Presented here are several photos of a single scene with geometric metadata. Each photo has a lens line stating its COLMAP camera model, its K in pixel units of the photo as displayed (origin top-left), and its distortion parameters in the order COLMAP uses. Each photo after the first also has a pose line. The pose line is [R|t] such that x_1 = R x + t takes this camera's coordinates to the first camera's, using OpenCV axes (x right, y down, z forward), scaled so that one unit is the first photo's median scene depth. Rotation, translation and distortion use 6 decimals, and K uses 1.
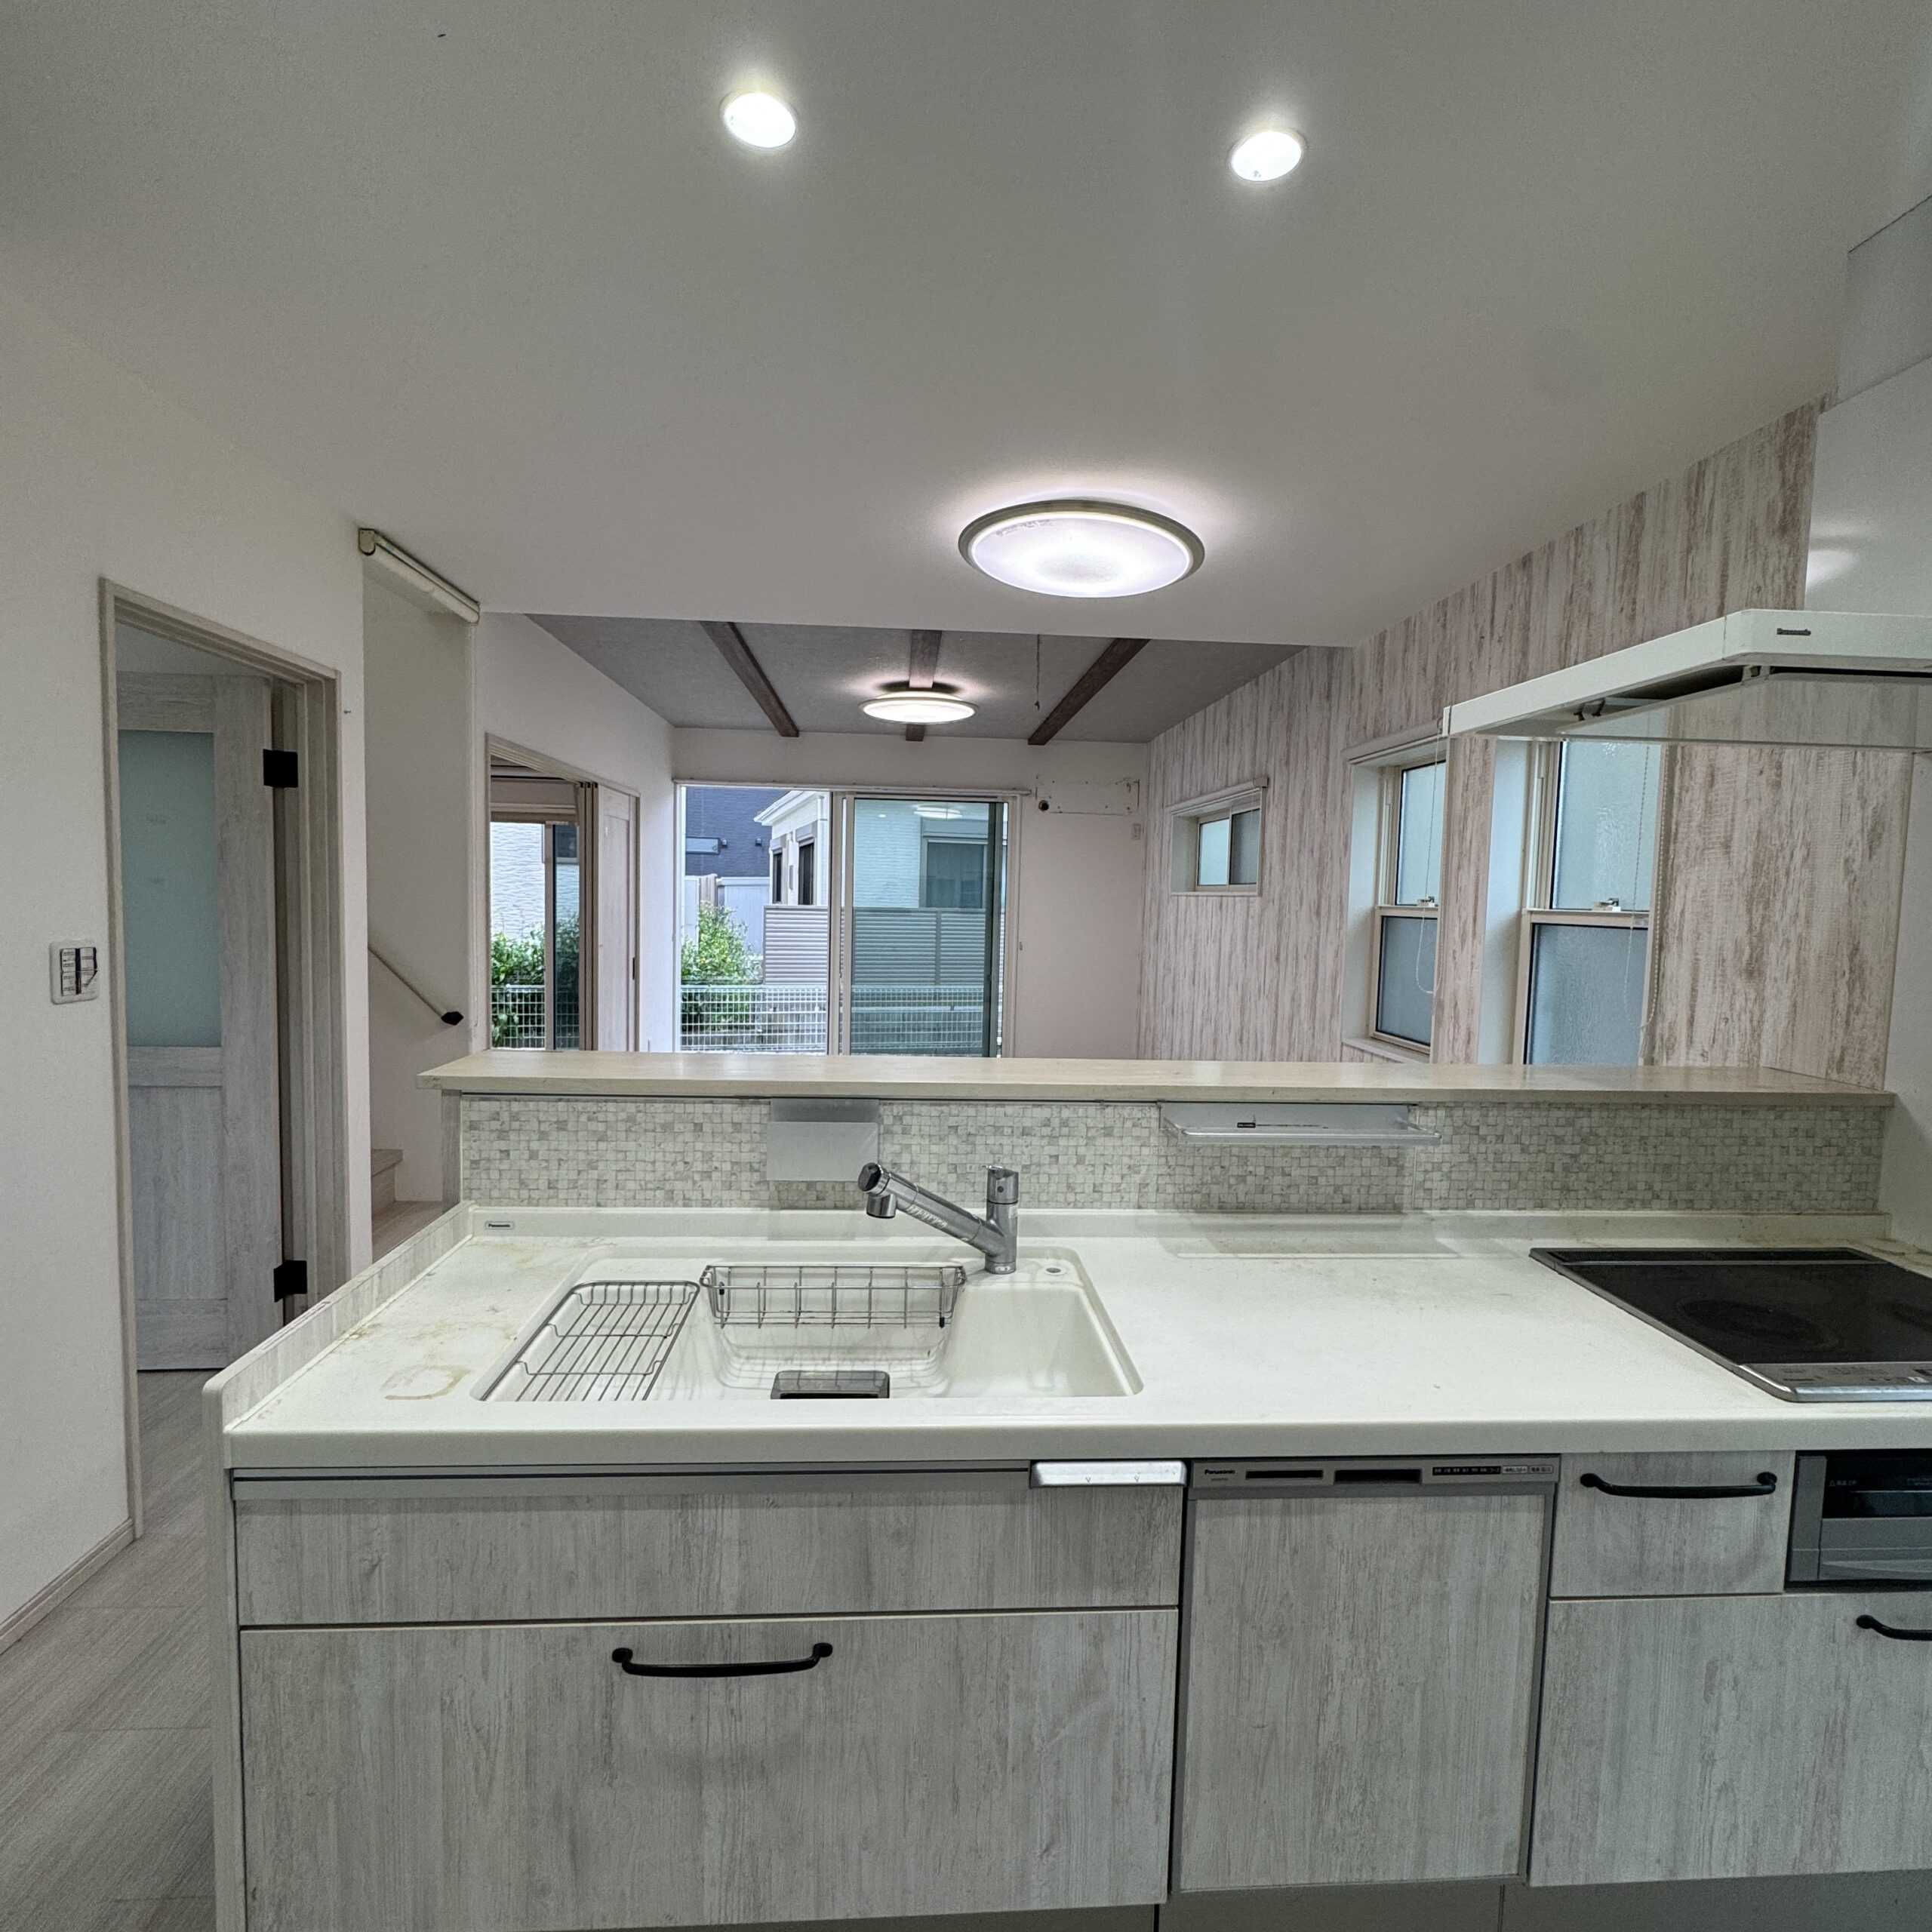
lens RADIAL K [[1024.2, 0, 961.5], [0, 1024.2, 960.3], [0, 0, 1]] dist [-0.000186, -0.000854]
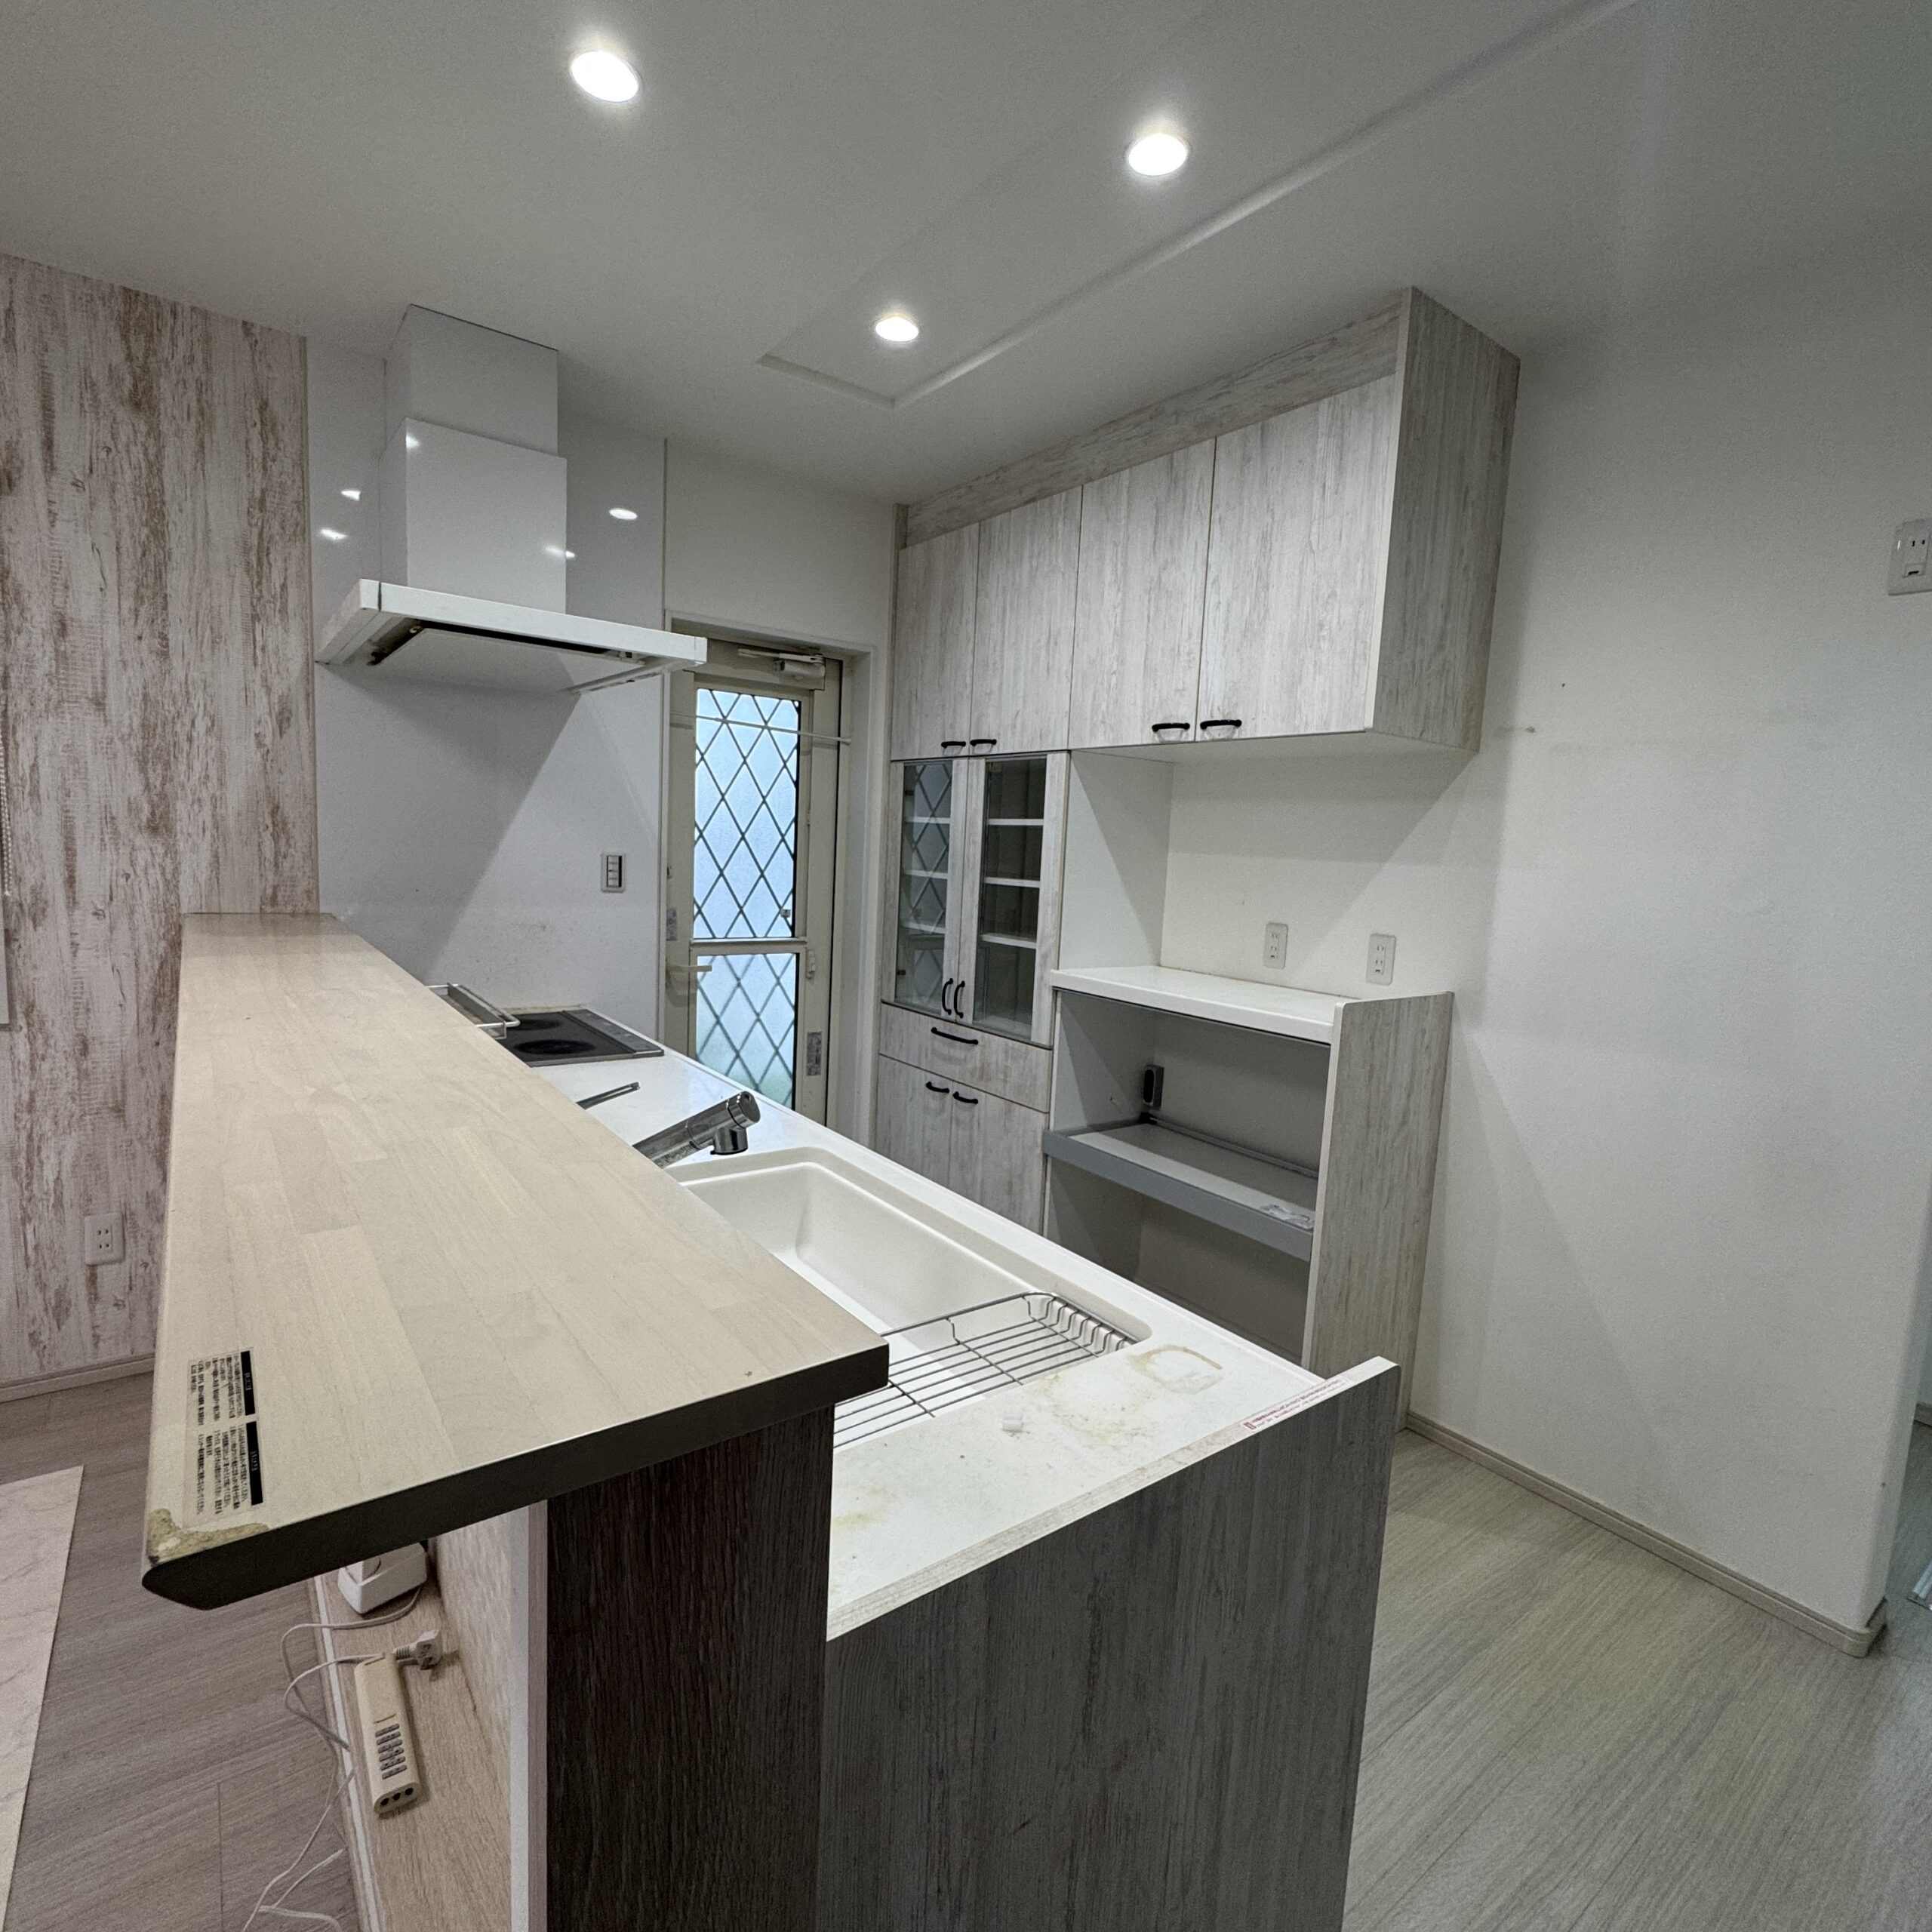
lens RADIAL K [[1024.2, 0, 968.3], [0, 1024.2, 968.7], [0, 0, 1]] dist [-0.000186, -0.000854]
pose [[-0.560260, -0.147898, 0.815006, -0.672807], [-0.008836, 0.984942, 0.172661, -0.040748], [-0.828270, 0.089533, -0.553130, 0.997545]]
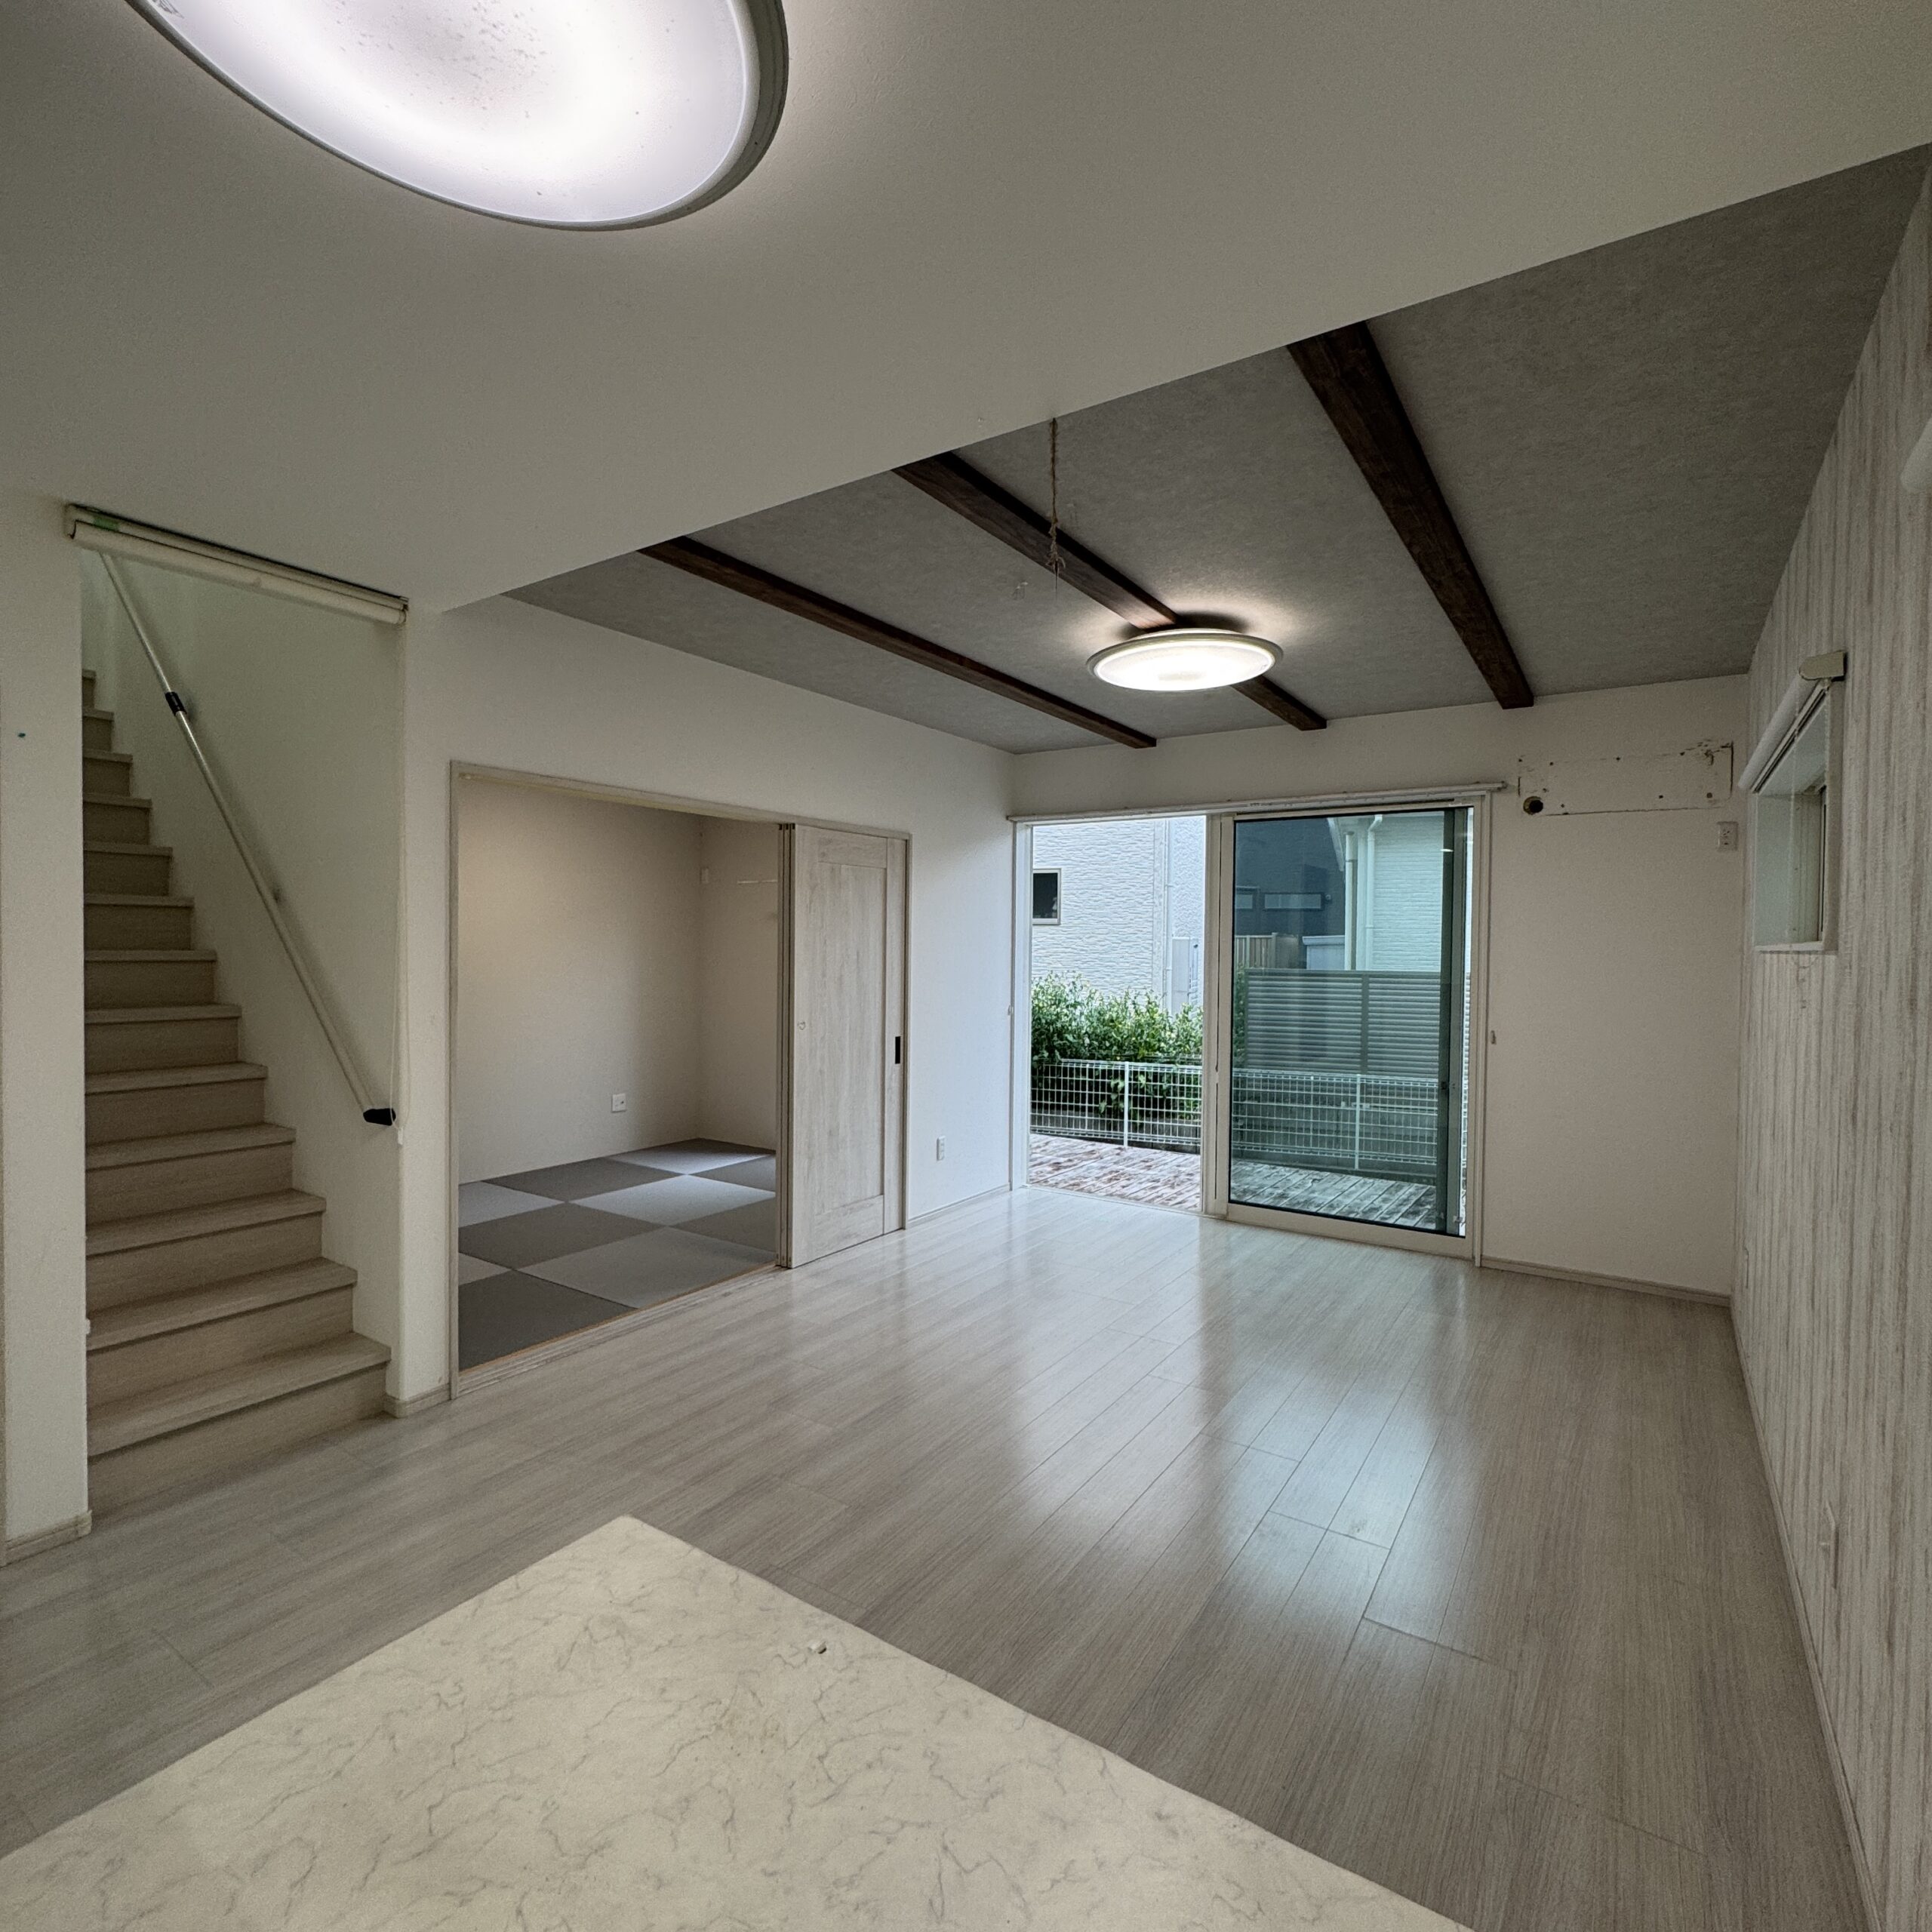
lens RADIAL K [[1024.2, 0, 957.5], [0, 1024.2, 969.5], [0, 0, 1]] dist [-0.000186, -0.000854]
pose [[0.793119, -0.000394, -0.609066, 0.694640], [-0.030767, 0.998697, -0.040711, -0.078886], [0.608289, 0.051028, 0.792074, 1.261668]]
